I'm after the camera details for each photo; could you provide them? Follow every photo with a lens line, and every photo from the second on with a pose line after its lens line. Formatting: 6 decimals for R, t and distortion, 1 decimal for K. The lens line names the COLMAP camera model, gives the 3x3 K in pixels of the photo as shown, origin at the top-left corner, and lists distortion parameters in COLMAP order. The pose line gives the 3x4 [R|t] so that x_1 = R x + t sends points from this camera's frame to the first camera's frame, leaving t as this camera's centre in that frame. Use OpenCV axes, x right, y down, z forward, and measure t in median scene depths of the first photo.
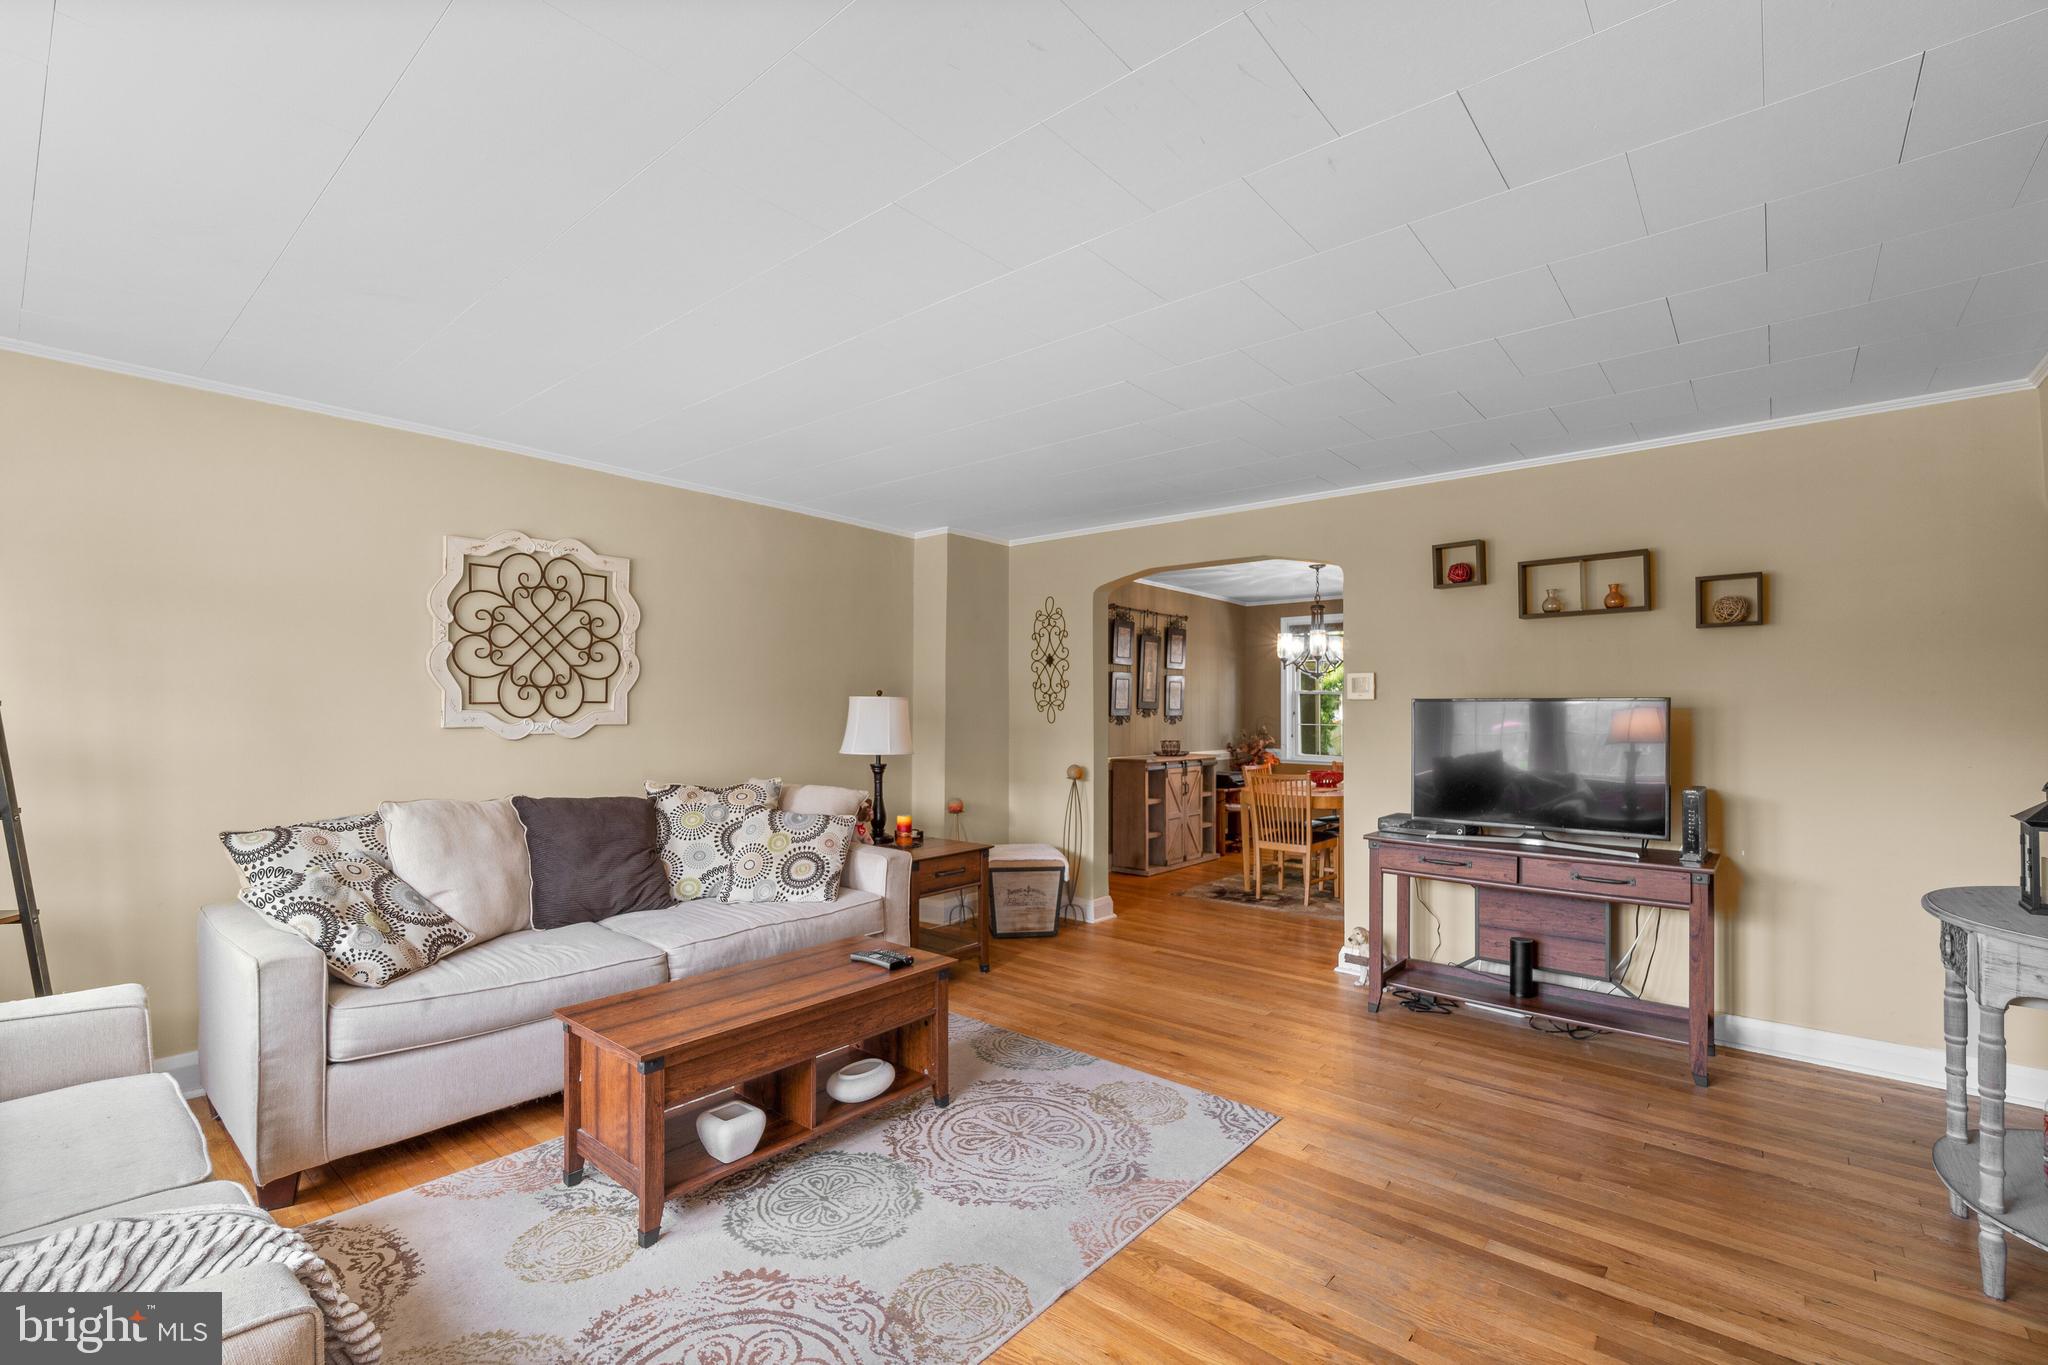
lens RADIAL K [[898.7, 0, 992.2], [0, 898.7, 714.7], [0, 0, 1]] dist [-0.001455, -0.000088]
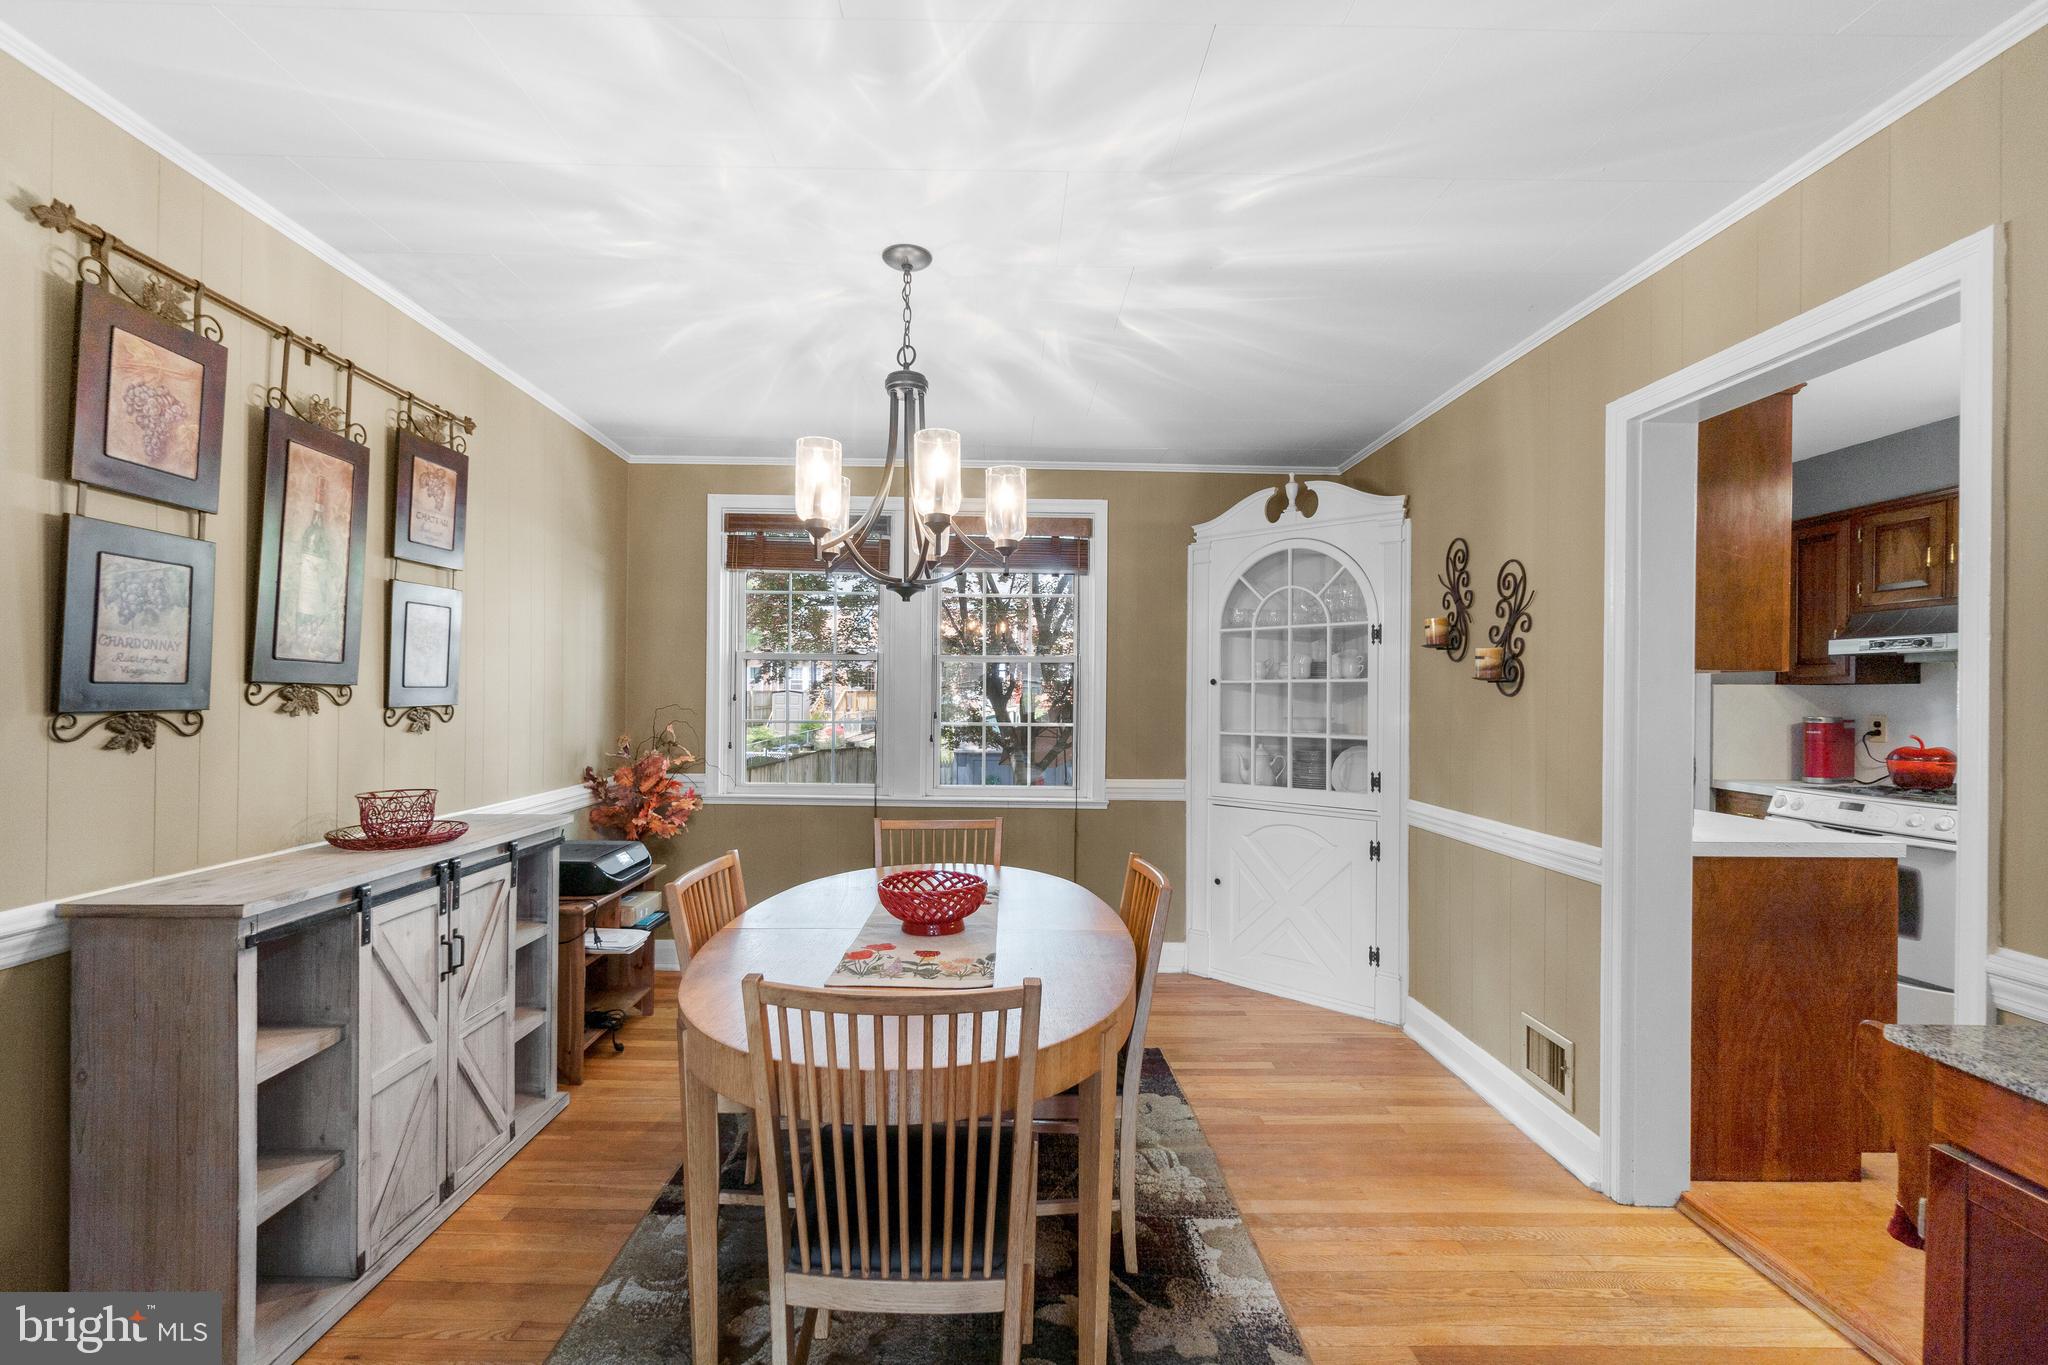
lens RADIAL K [[892.8, 0, 1024.0], [0, 892.8, 682.5], [0, 0, 1]] dist [0.002985, 0.000712]
pose [[0.736280, 0.011677, 0.676576, 0.289543], [-0.002046, 0.999885, -0.015031, -0.006294], [-0.676674, 0.009682, 0.736219, 1.232713]]
